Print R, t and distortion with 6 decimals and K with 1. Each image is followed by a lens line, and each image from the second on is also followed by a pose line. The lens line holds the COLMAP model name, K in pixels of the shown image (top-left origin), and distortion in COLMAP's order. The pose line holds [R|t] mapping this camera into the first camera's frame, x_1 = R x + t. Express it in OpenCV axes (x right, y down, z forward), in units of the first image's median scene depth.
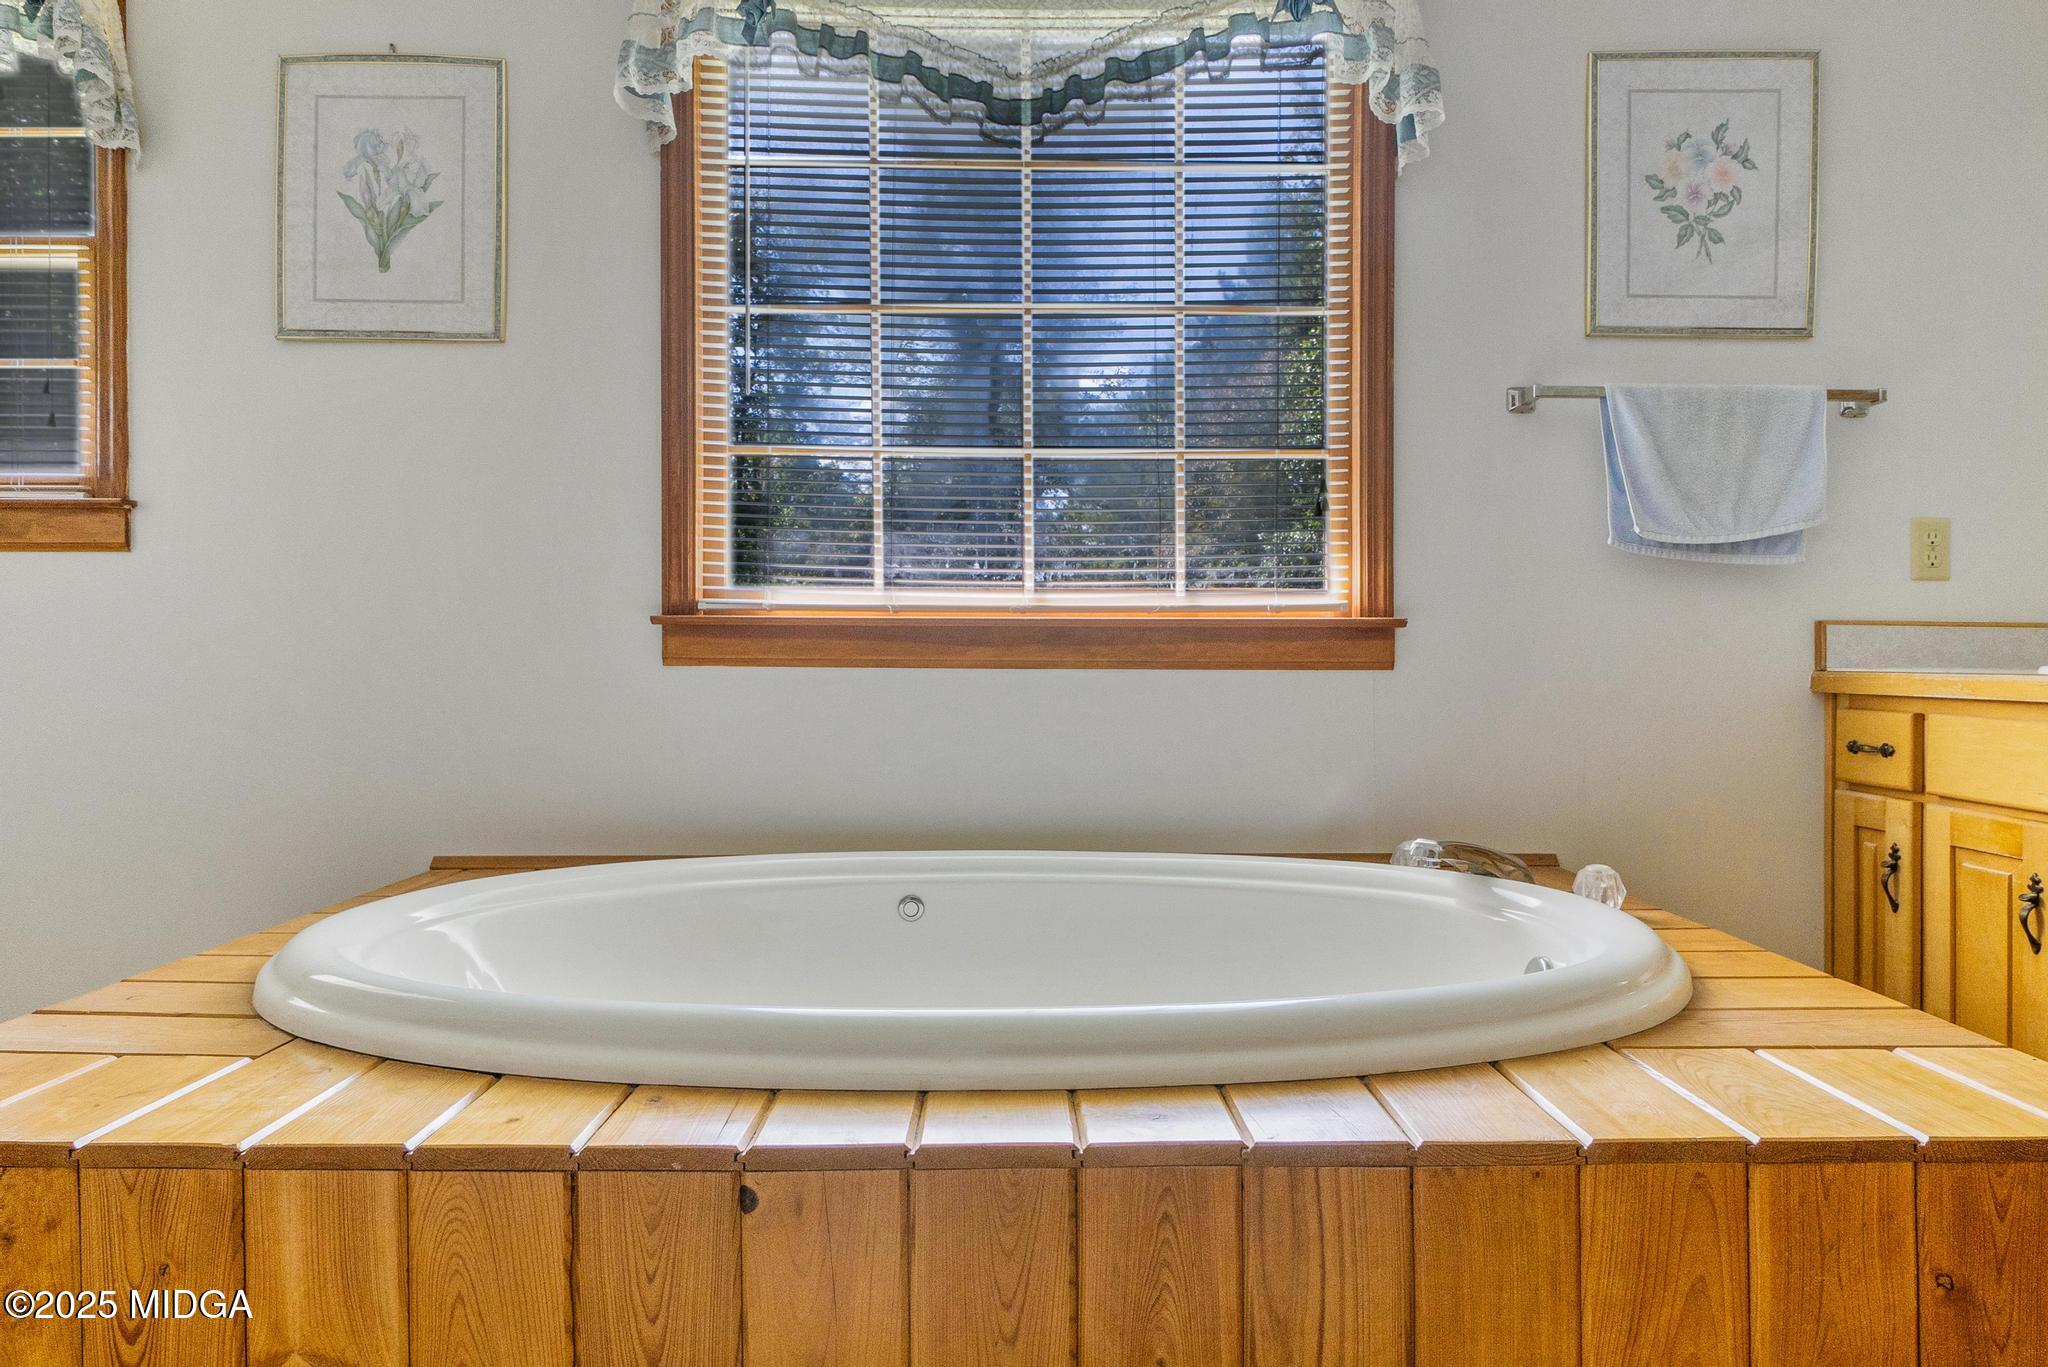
lens RADIAL K [[1263.0, 0, 1027.3], [0, 1263.0, 665.6], [0, 0, 1]] dist [0.004076, 0.001975]
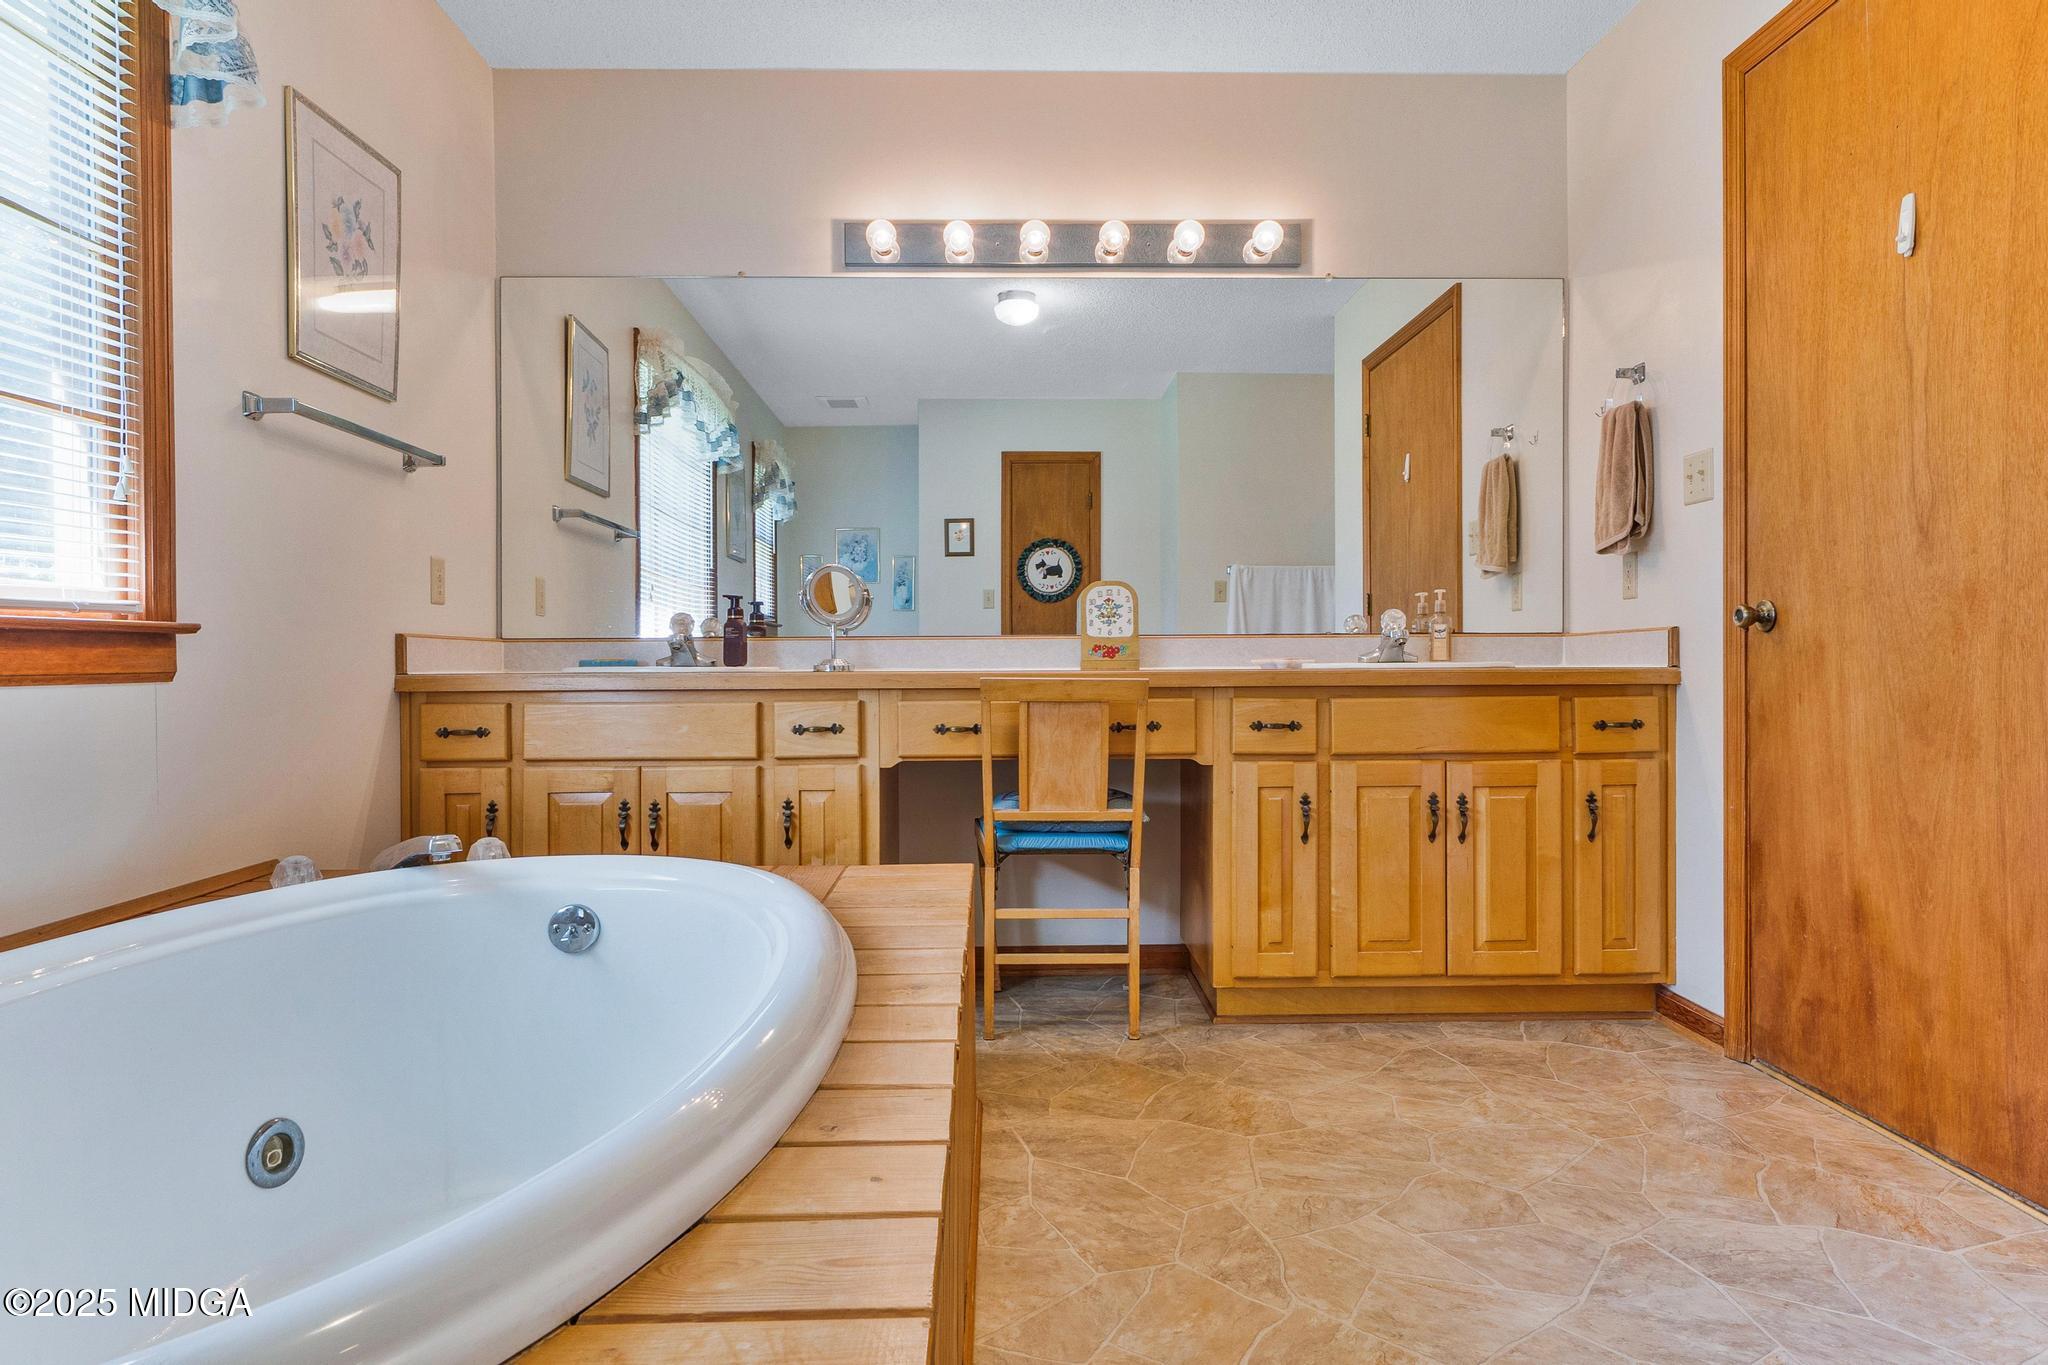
lens RADIAL K [[1263.0, 0, 1028.7], [0, 1263.0, 683.6], [0, 0, 1]] dist [0.004076, 0.001975]
pose [[-0.045278, -0.023493, 0.998698, -0.686962], [0.007809, 0.999685, 0.023870, -0.012316], [-0.998944, 0.008879, -0.045081, 0.479965]]
